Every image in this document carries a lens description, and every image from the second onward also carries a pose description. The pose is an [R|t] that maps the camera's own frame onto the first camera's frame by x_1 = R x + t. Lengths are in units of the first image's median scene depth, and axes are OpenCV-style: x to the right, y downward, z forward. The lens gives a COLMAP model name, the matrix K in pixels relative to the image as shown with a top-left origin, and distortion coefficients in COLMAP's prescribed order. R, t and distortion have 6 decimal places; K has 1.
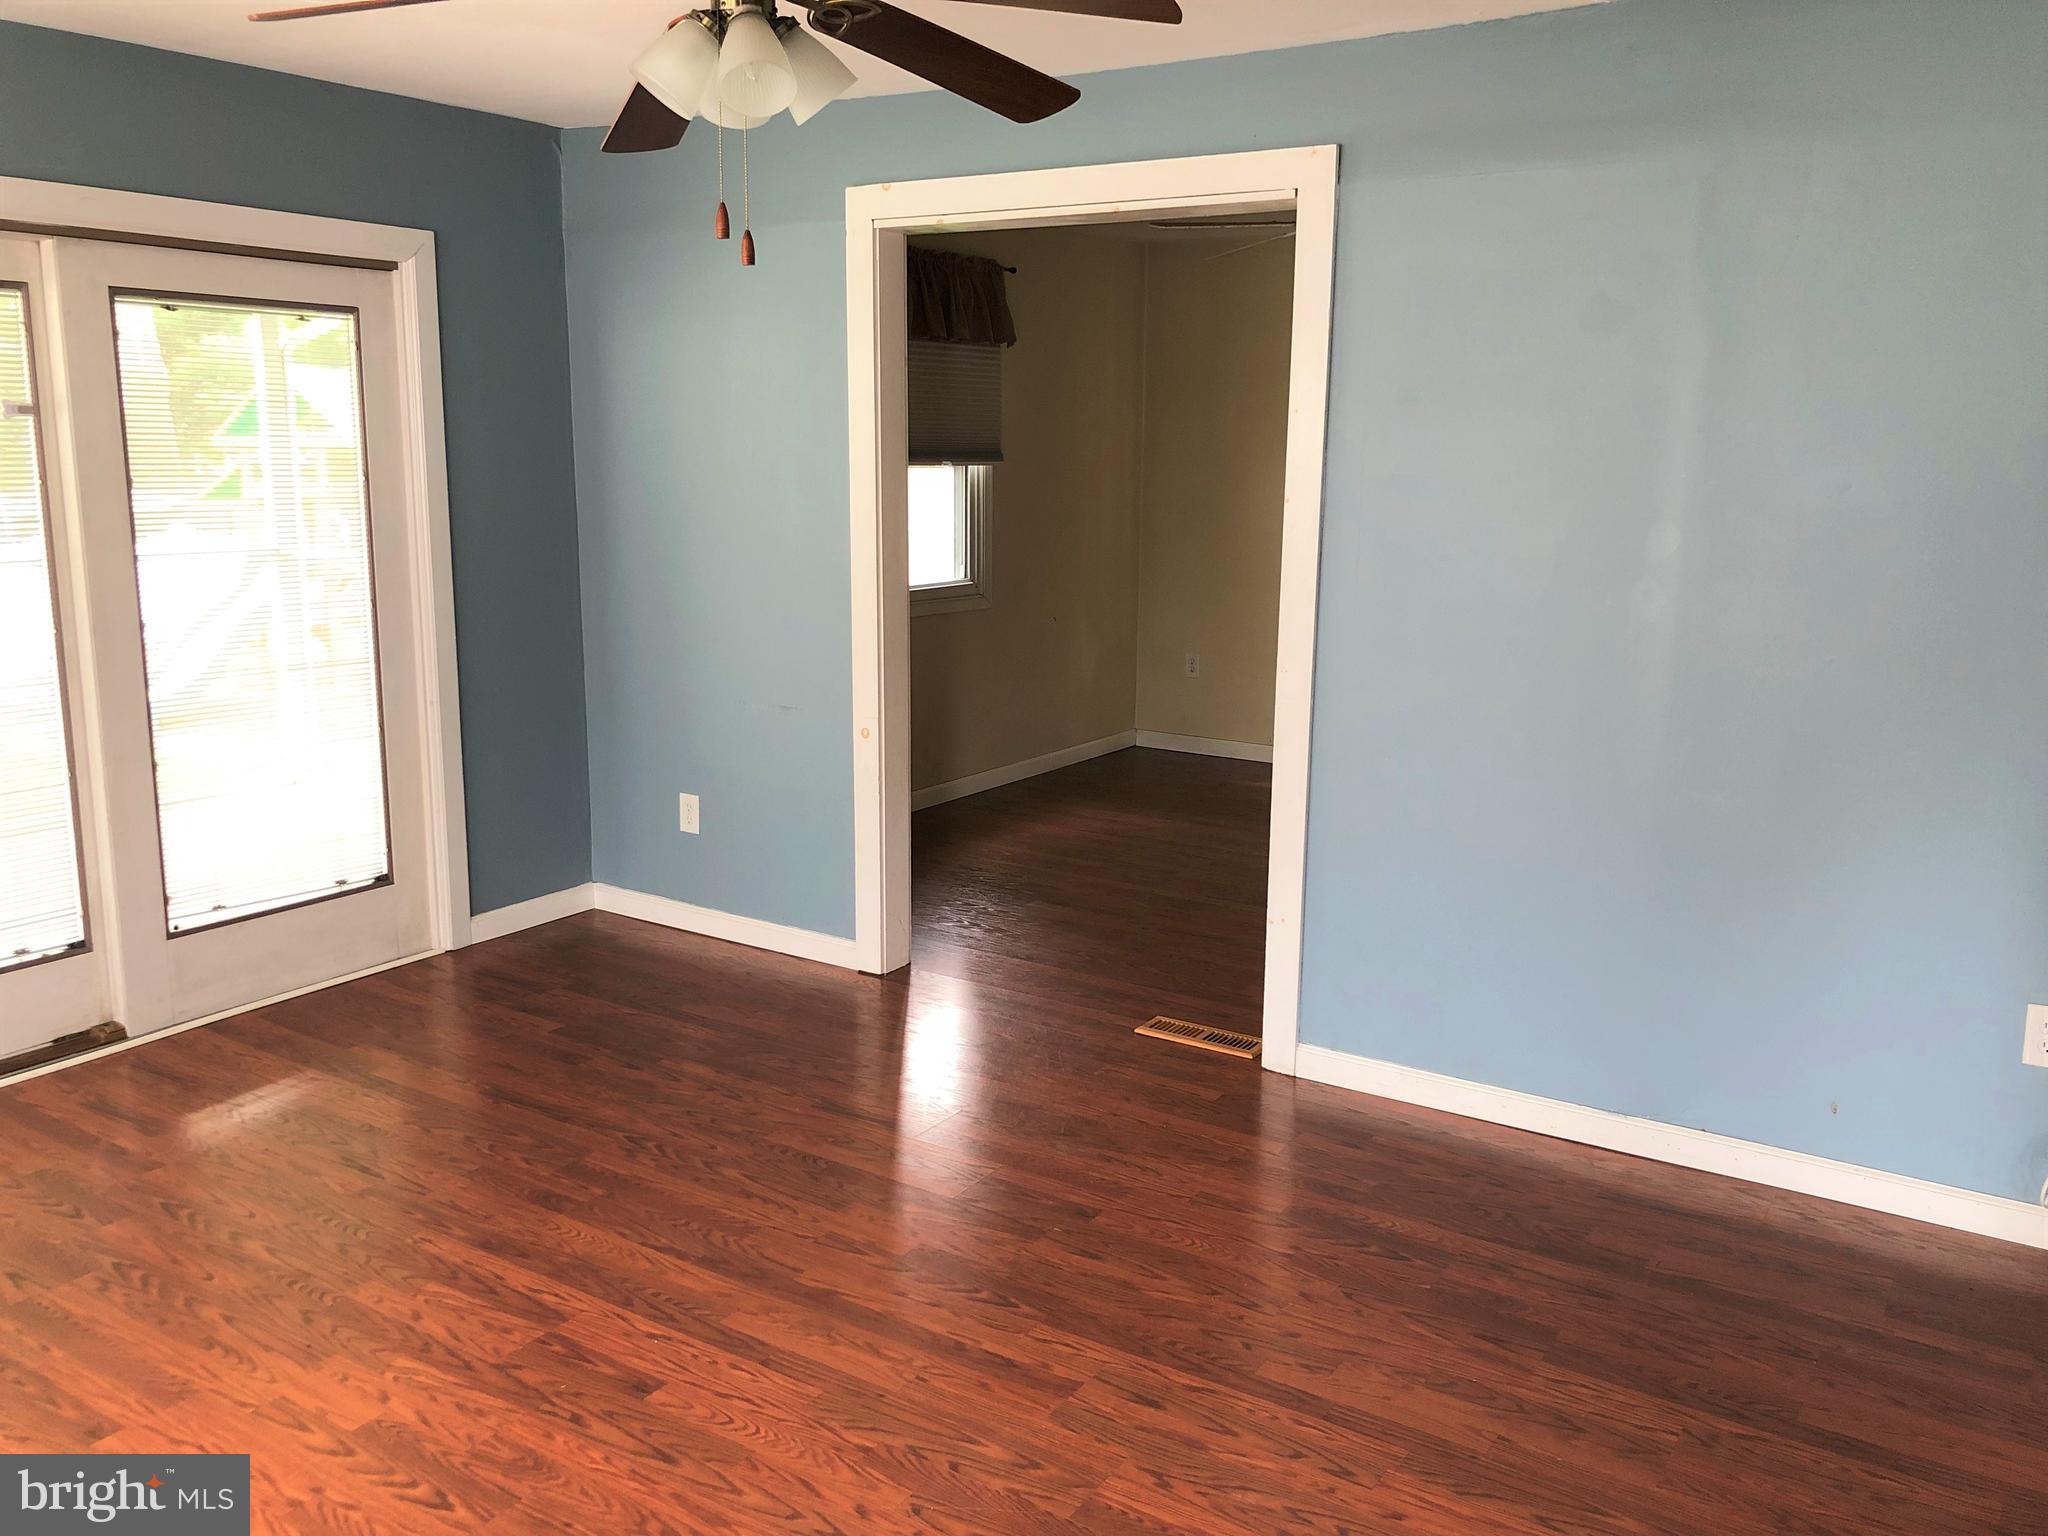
lens RADIAL K [[1690.2, 0, 1020.2], [0, 1690.2, 763.6], [0, 0, 1]] dist [0.041858, -0.043722]
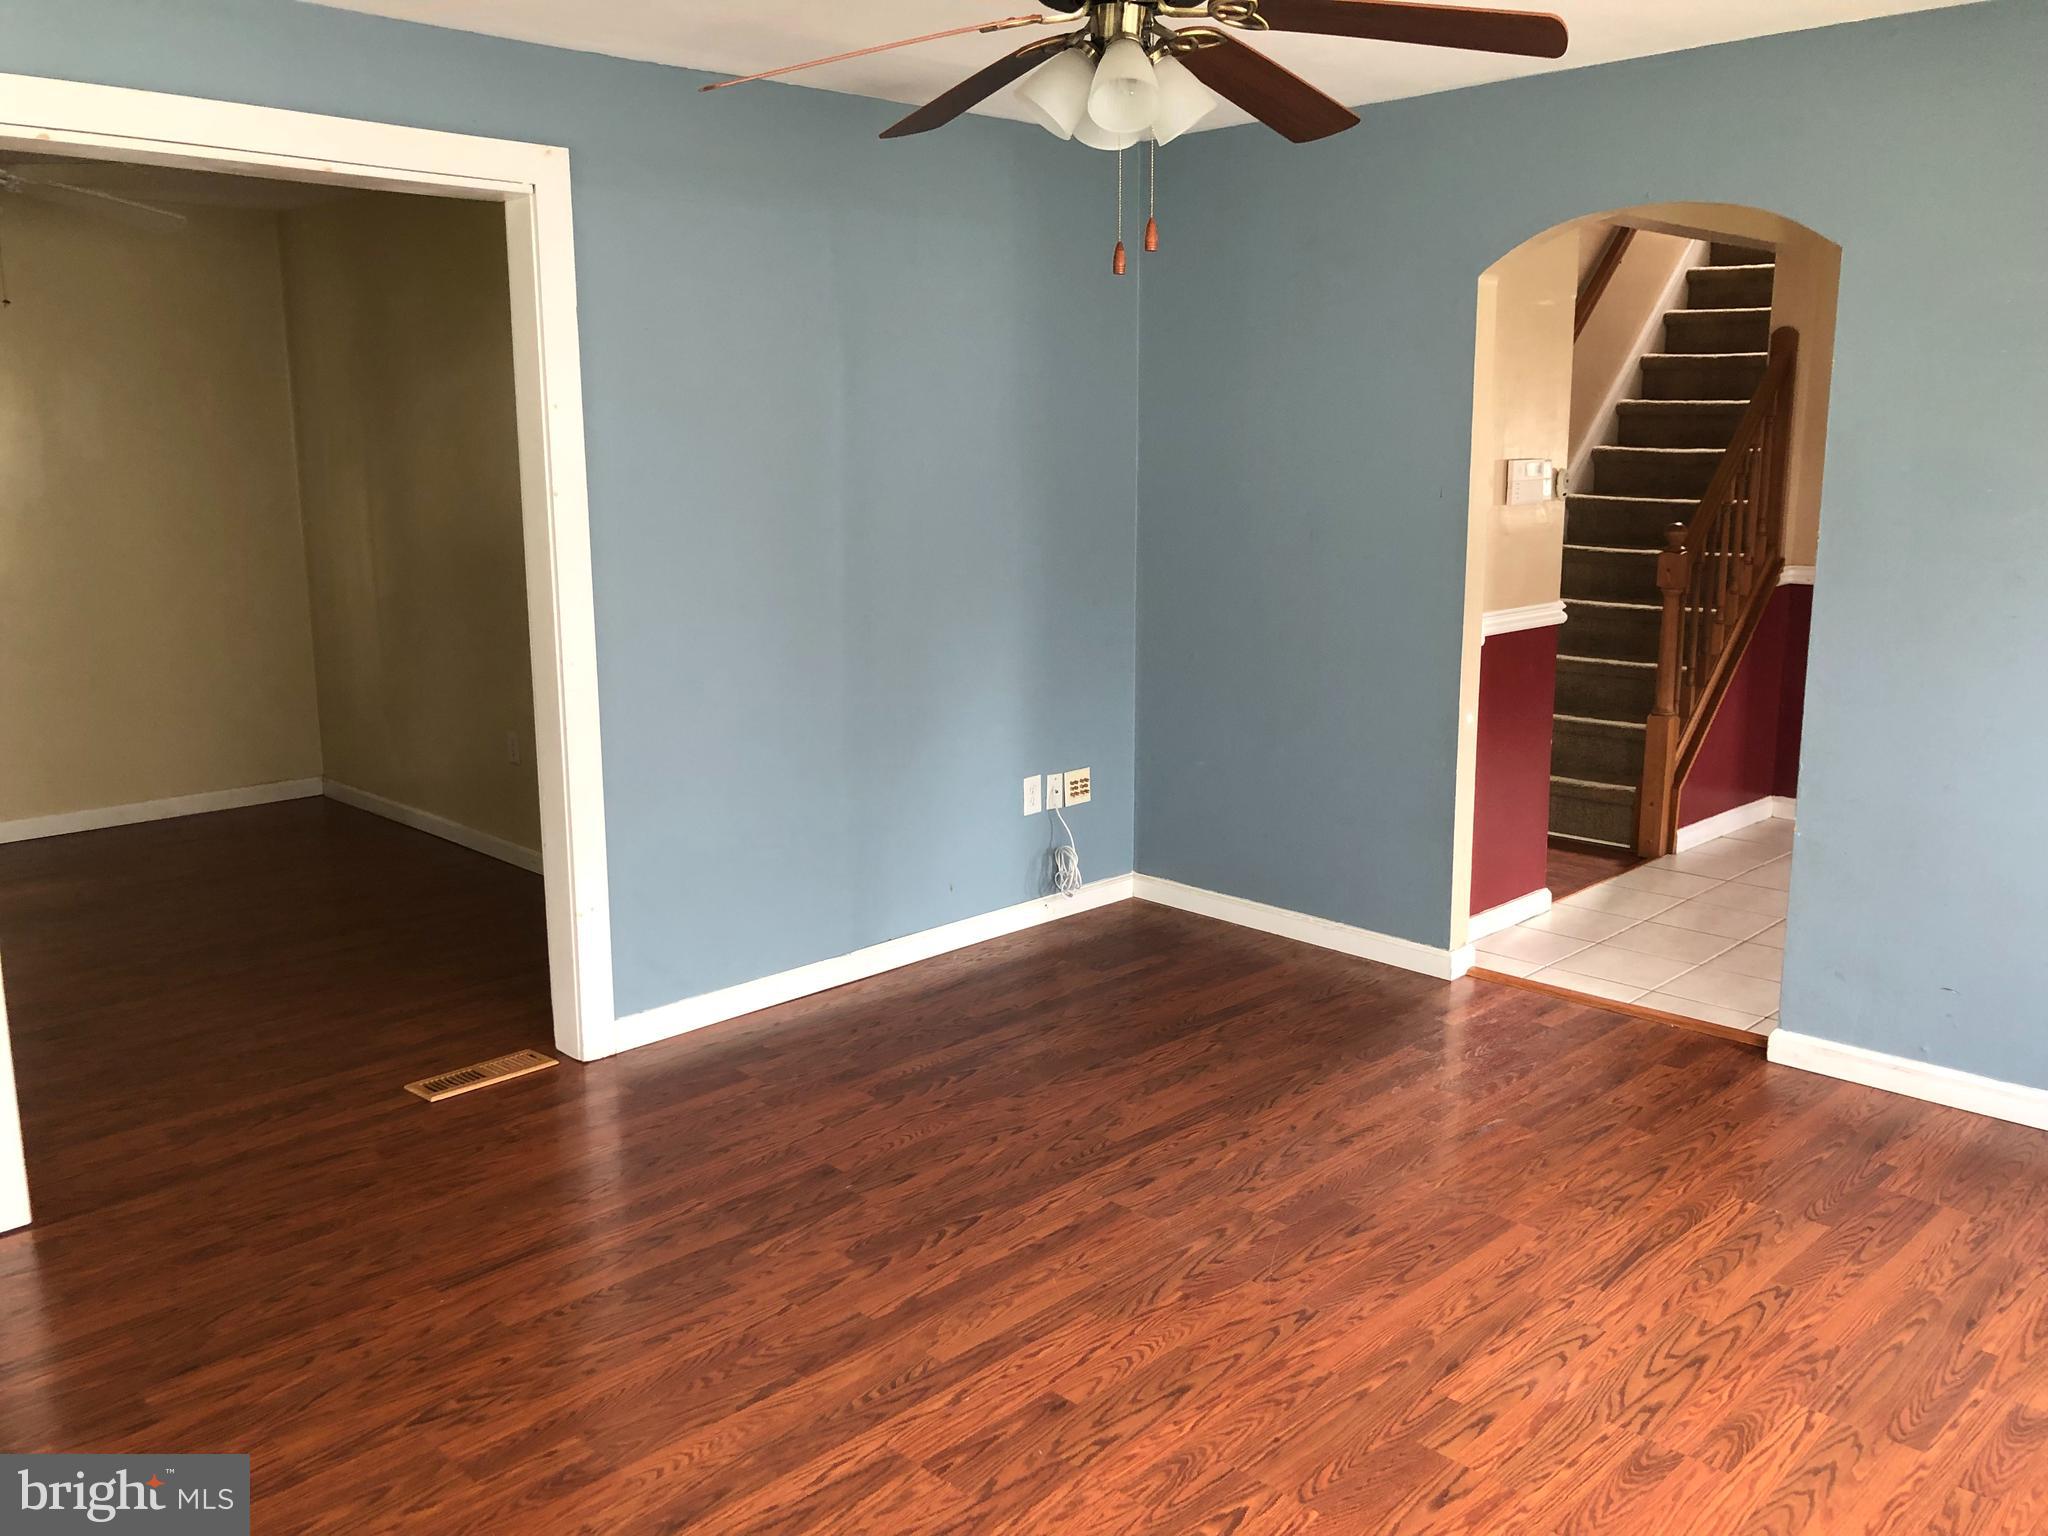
lens RADIAL K [[1690.2, 0, 1001.8], [0, 1690.2, 765.6], [0, 0, 1]] dist [0.041858, -0.043722]
pose [[0.204798, -0.200910, 0.957963, -0.813976], [0.200137, 0.966625, 0.159940, -0.112426], [-0.958125, 0.158968, 0.238173, 0.551966]]
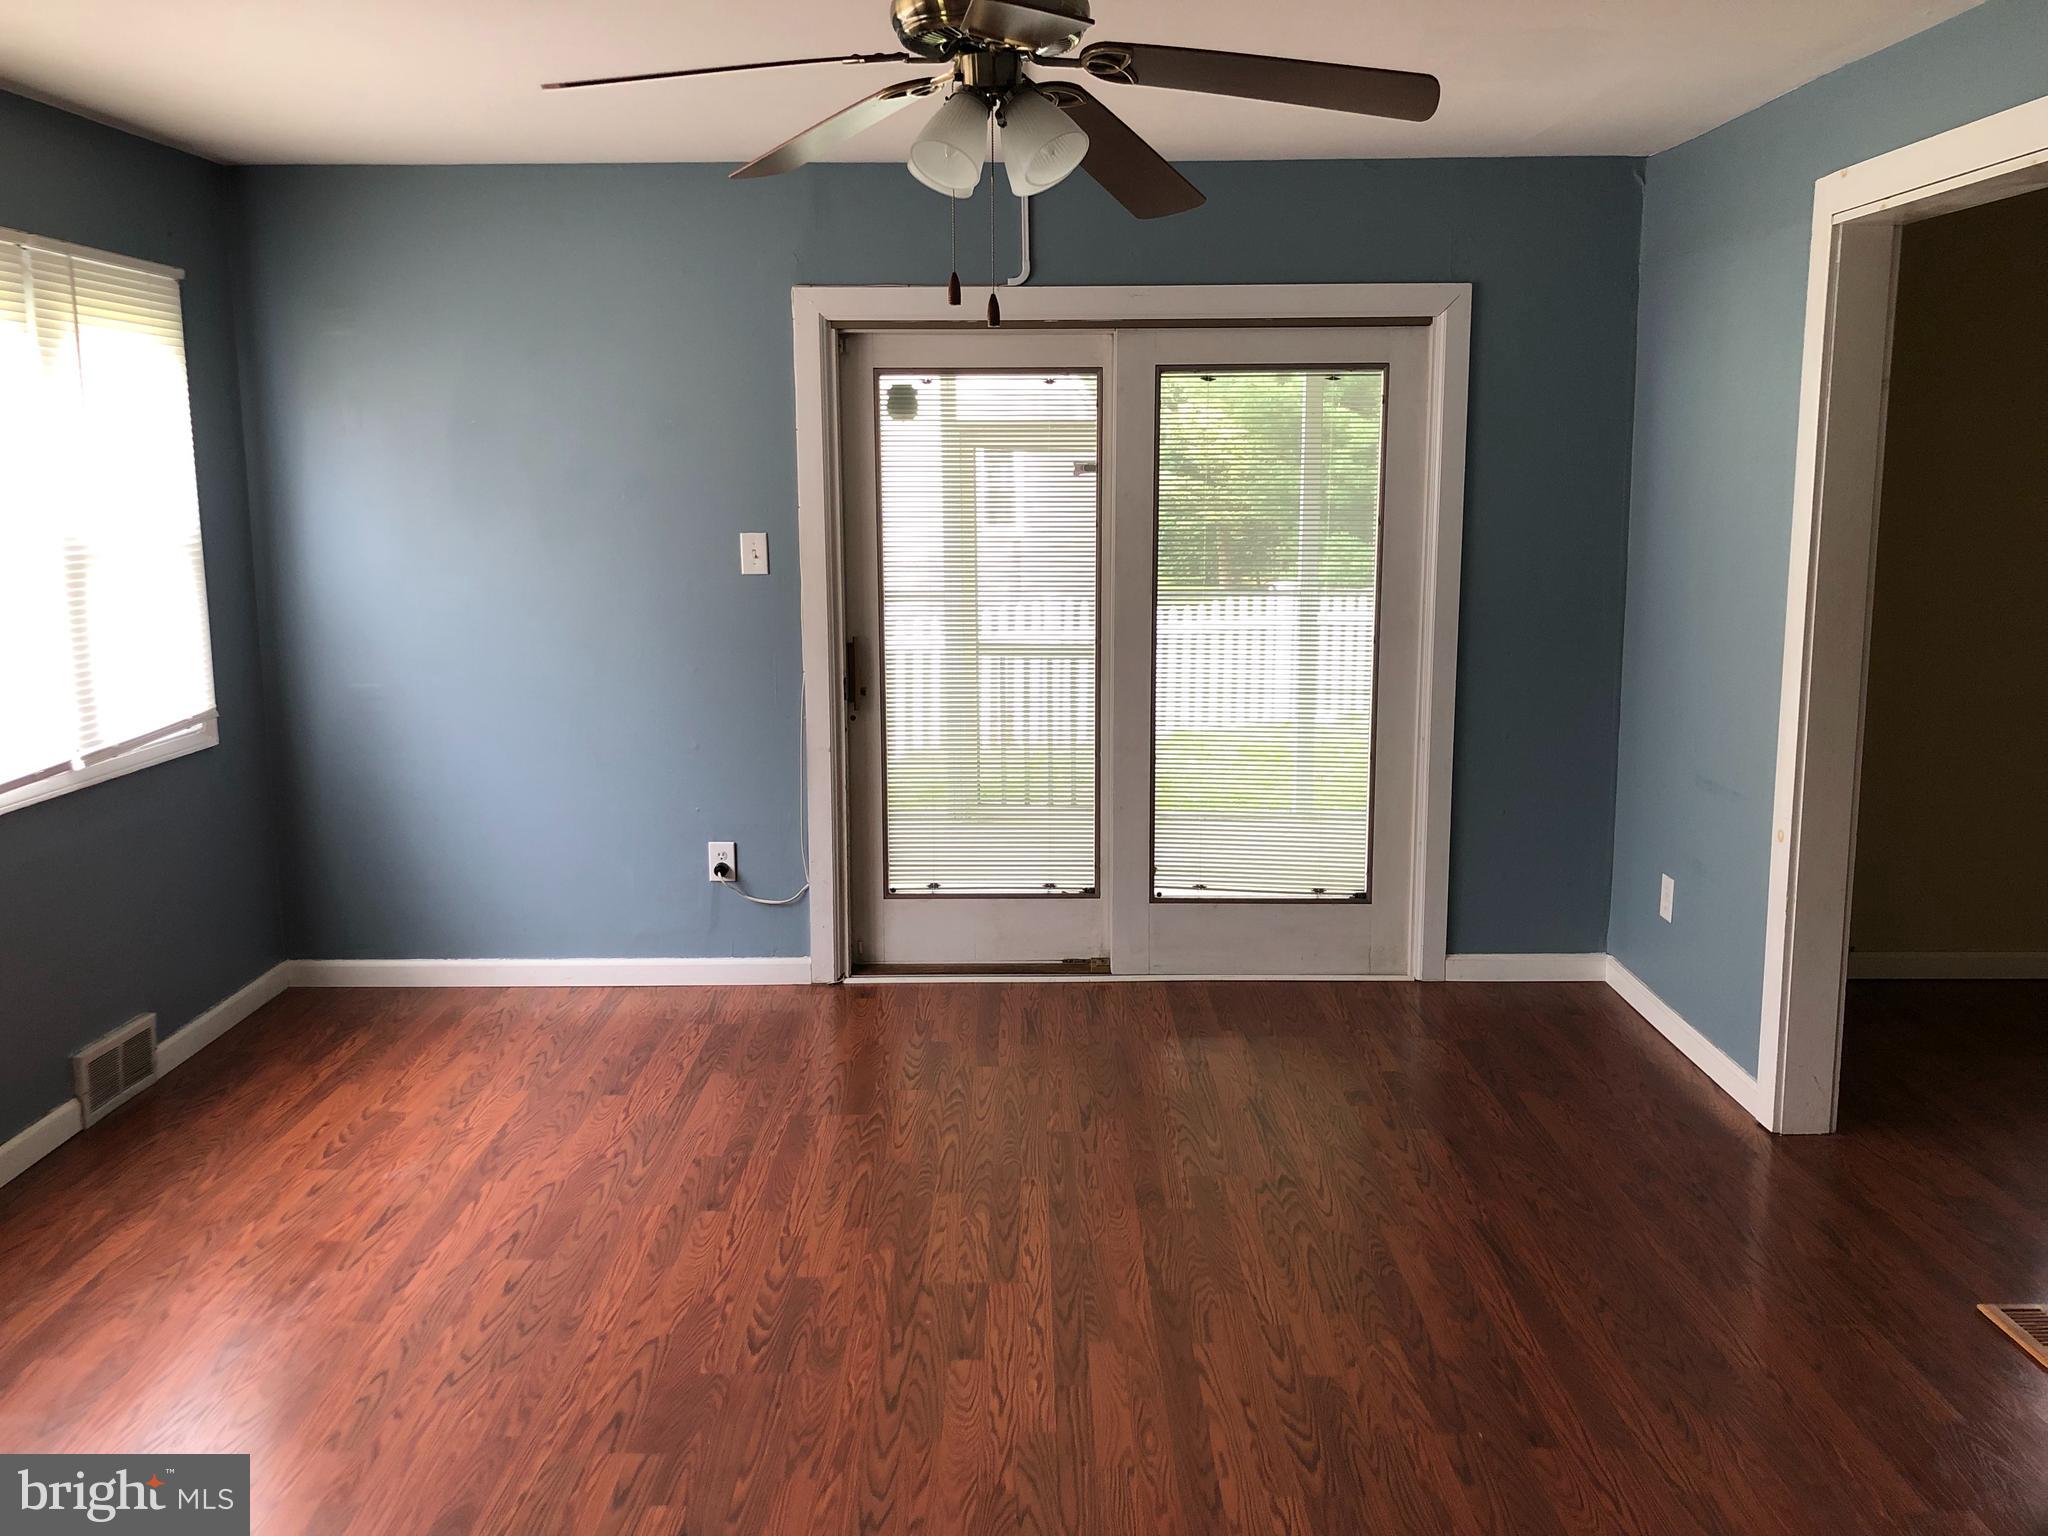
lens RADIAL K [[1690.2, 0, 1020.3], [0, 1690.2, 753.8], [0, 0, 1]] dist [0.041858, -0.043722]
pose [[0.550815, 0.128706, -0.824644, 0.479865], [-0.155139, 0.986608, 0.050360, -0.052669], [0.820082, 0.100195, 0.563406, 0.283791]]
